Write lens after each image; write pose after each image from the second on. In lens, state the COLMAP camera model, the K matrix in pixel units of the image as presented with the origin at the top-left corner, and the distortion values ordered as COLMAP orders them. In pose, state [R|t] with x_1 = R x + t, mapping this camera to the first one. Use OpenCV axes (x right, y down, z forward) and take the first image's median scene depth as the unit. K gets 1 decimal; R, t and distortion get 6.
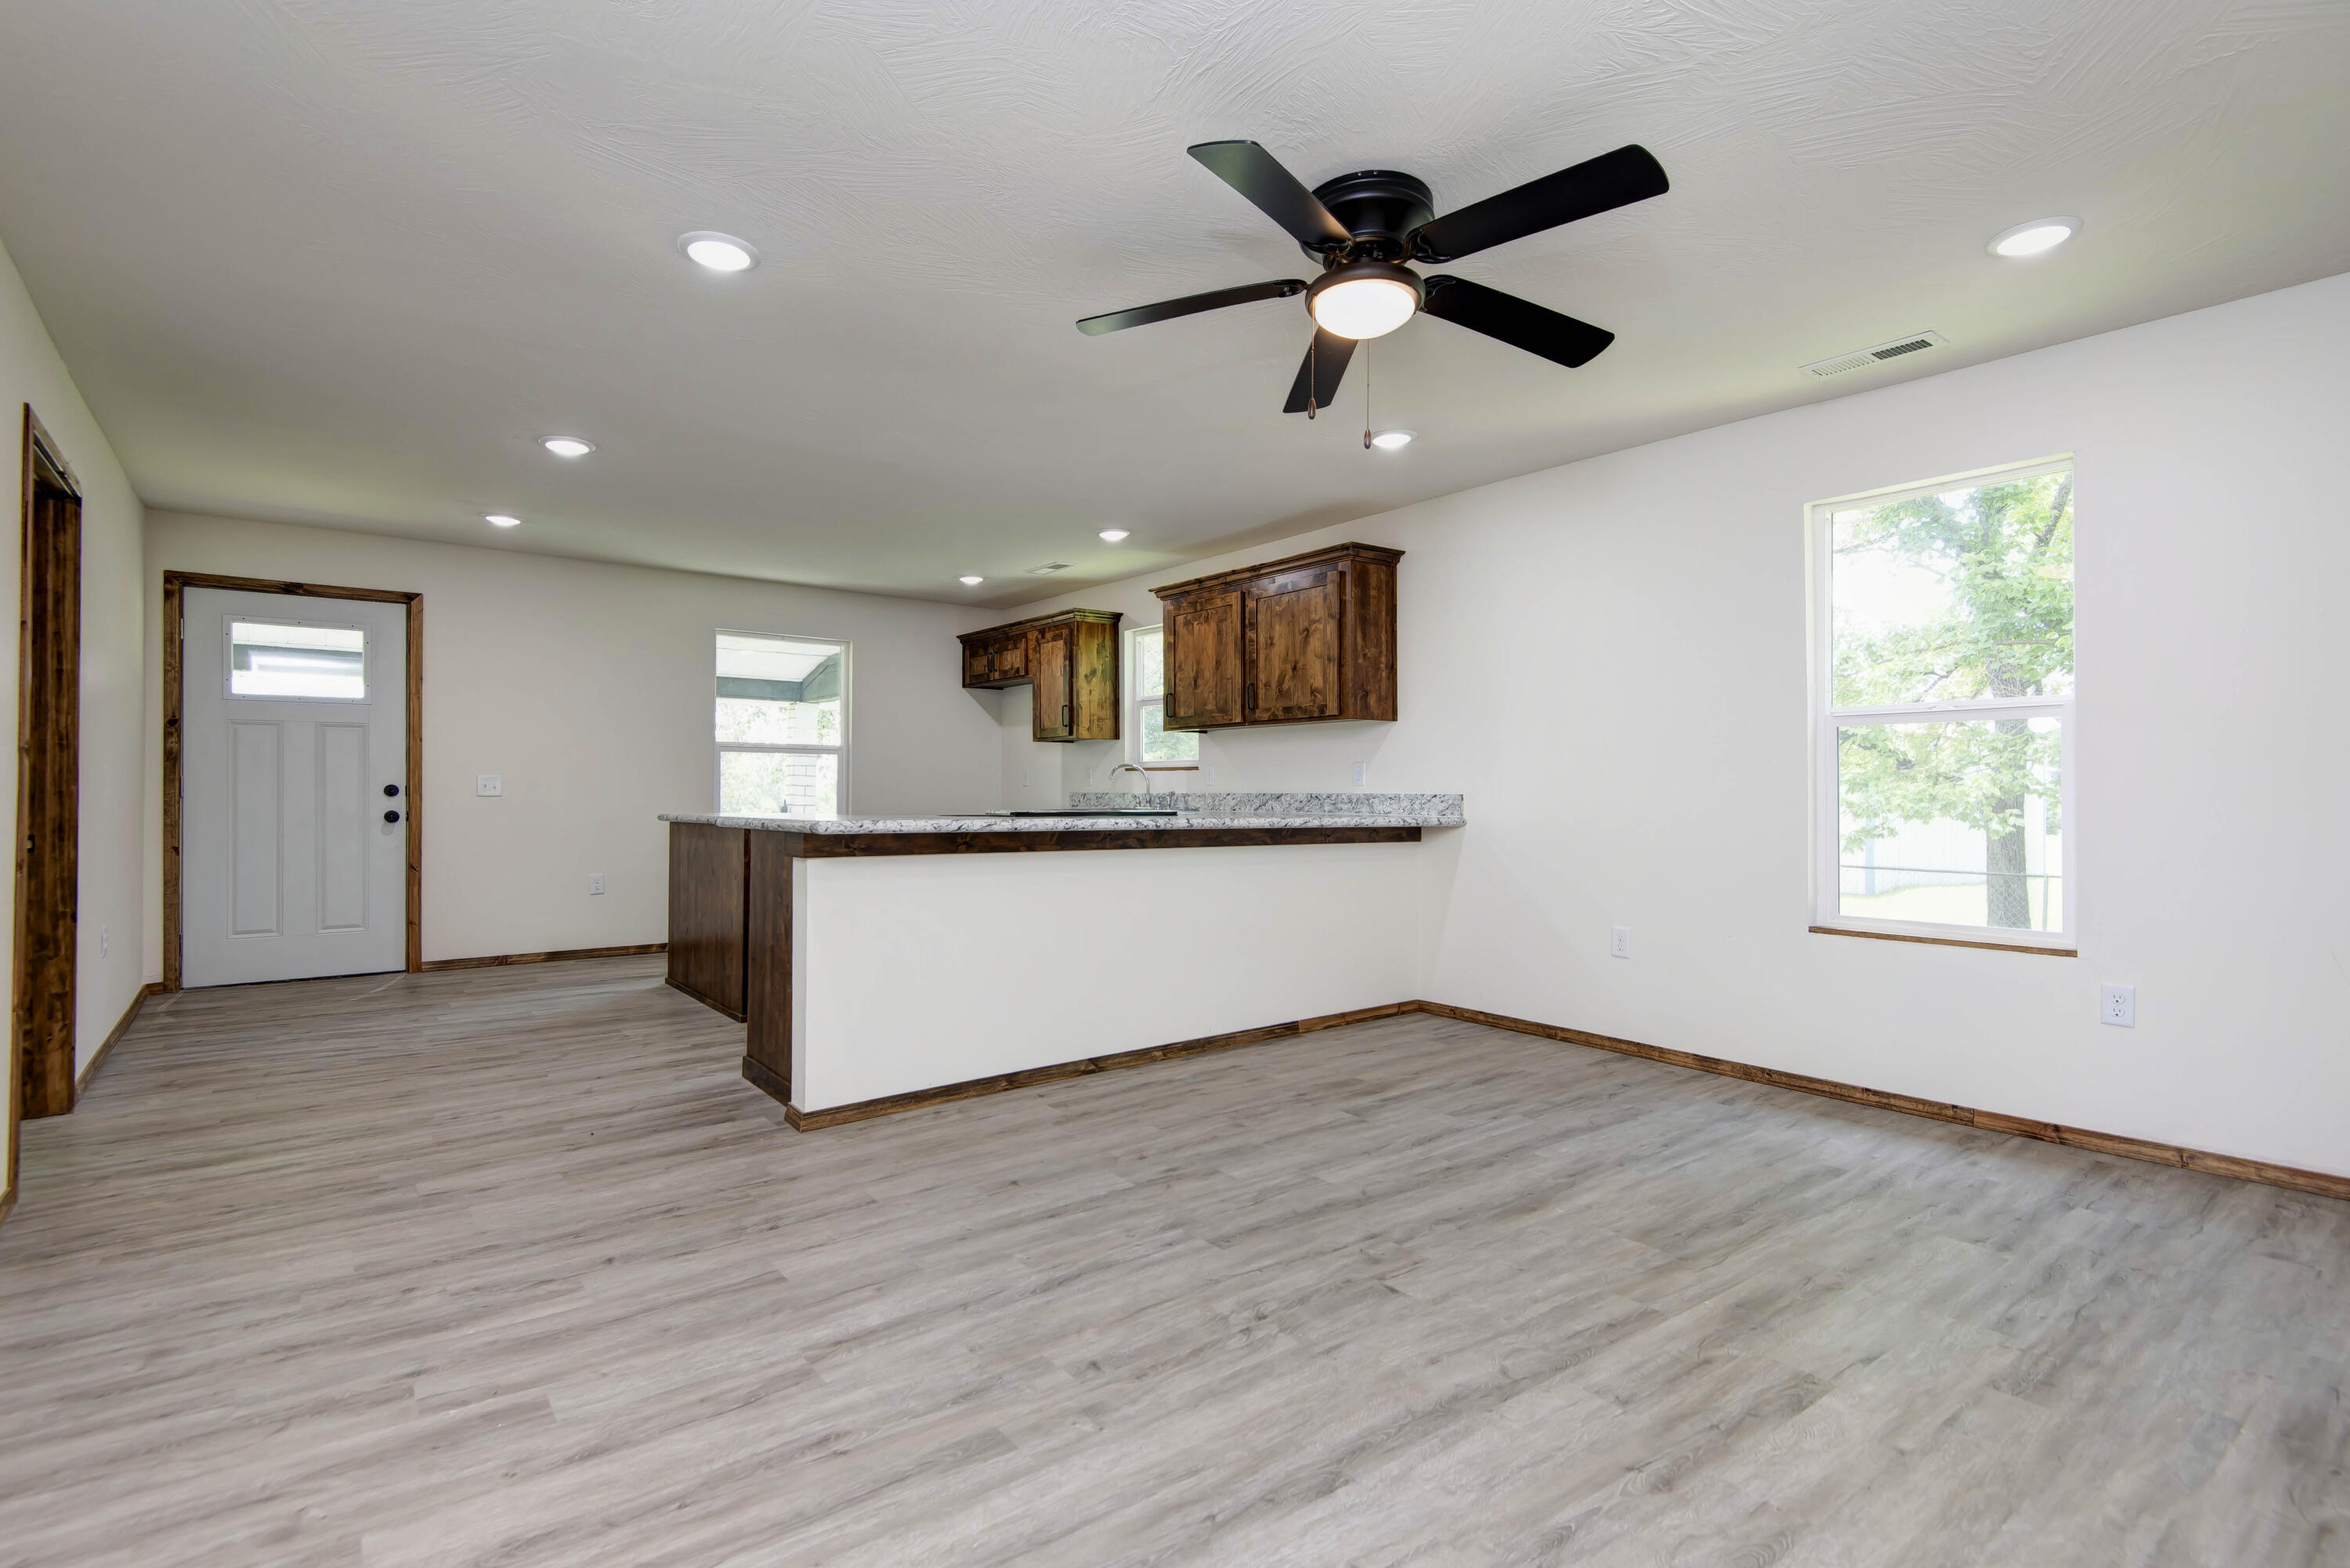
lens RADIAL K [[1125.1, 0, 1174.1], [0, 1125.1, 786.0], [0, 0, 1]] dist [0.034793, 0.000126]
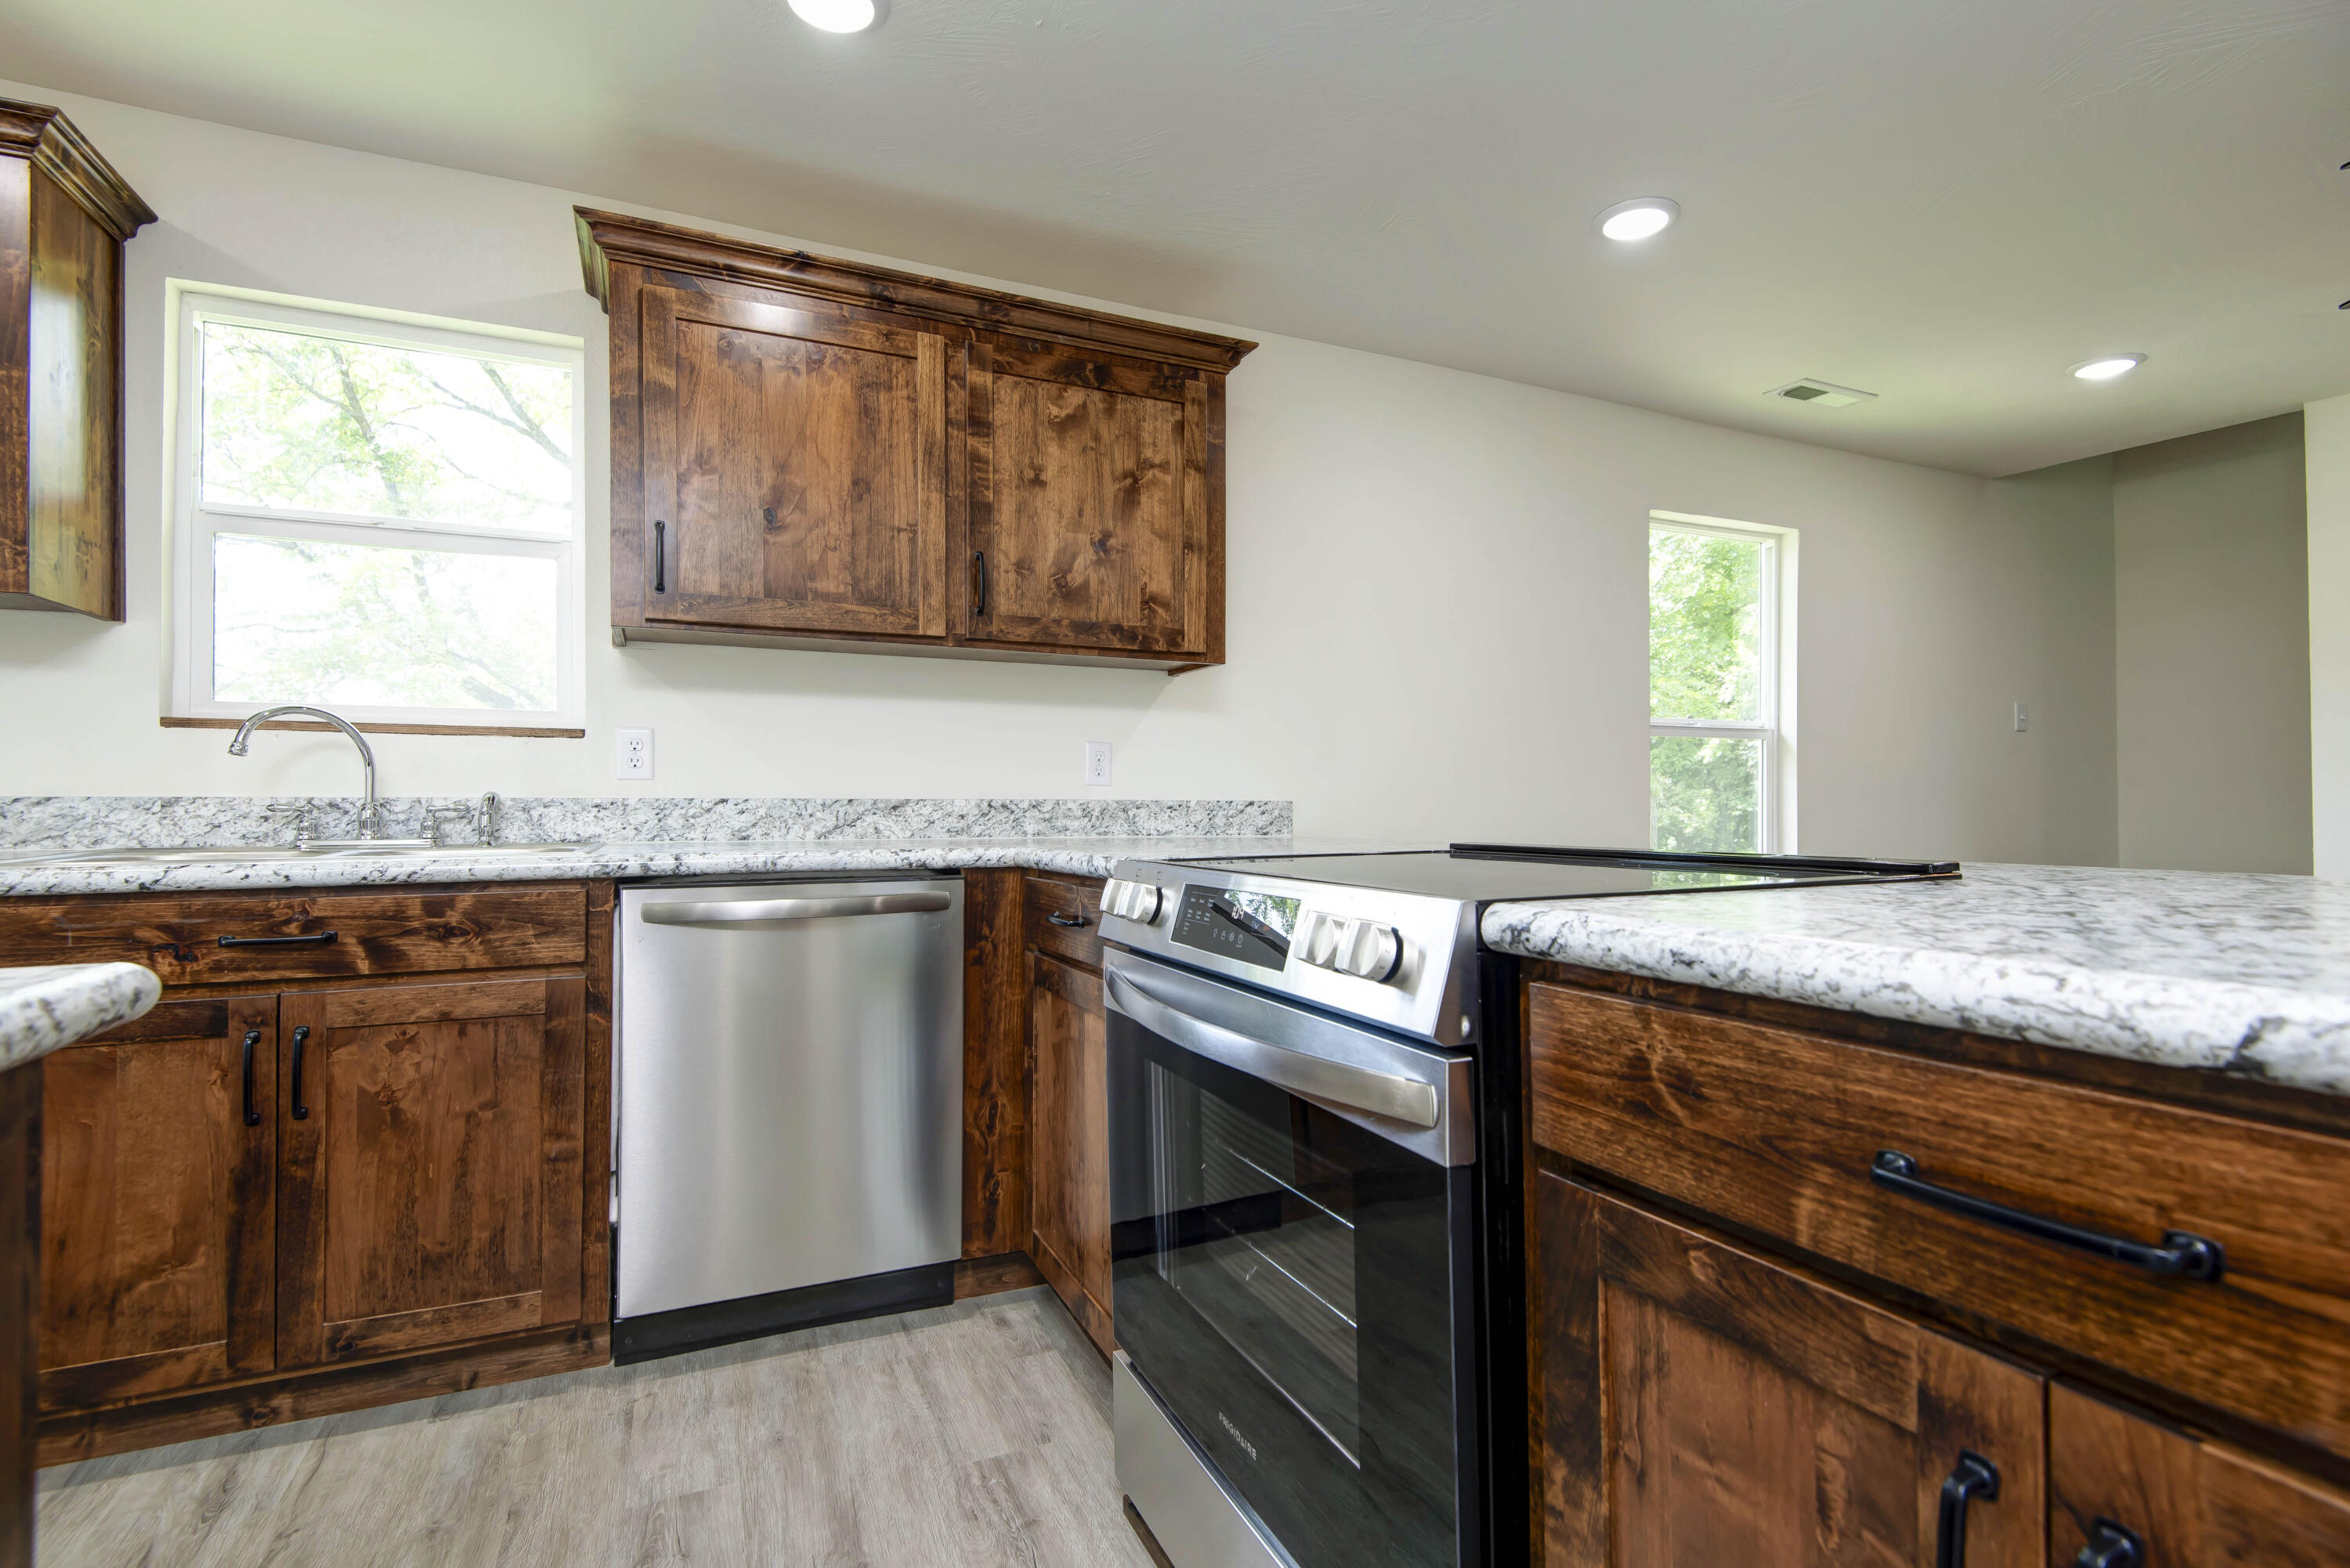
lens RADIAL K [[1125.1, 0, 1178.7], [0, 1125.1, 789.0], [0, 0, 1]] dist [0.034793, 0.000126]
pose [[0.238519, 0.009959, 0.971087, -0.358720], [-0.006596, 0.999941, -0.008635, 0.005985], [-0.971115, -0.004346, 0.238571, 0.837336]]
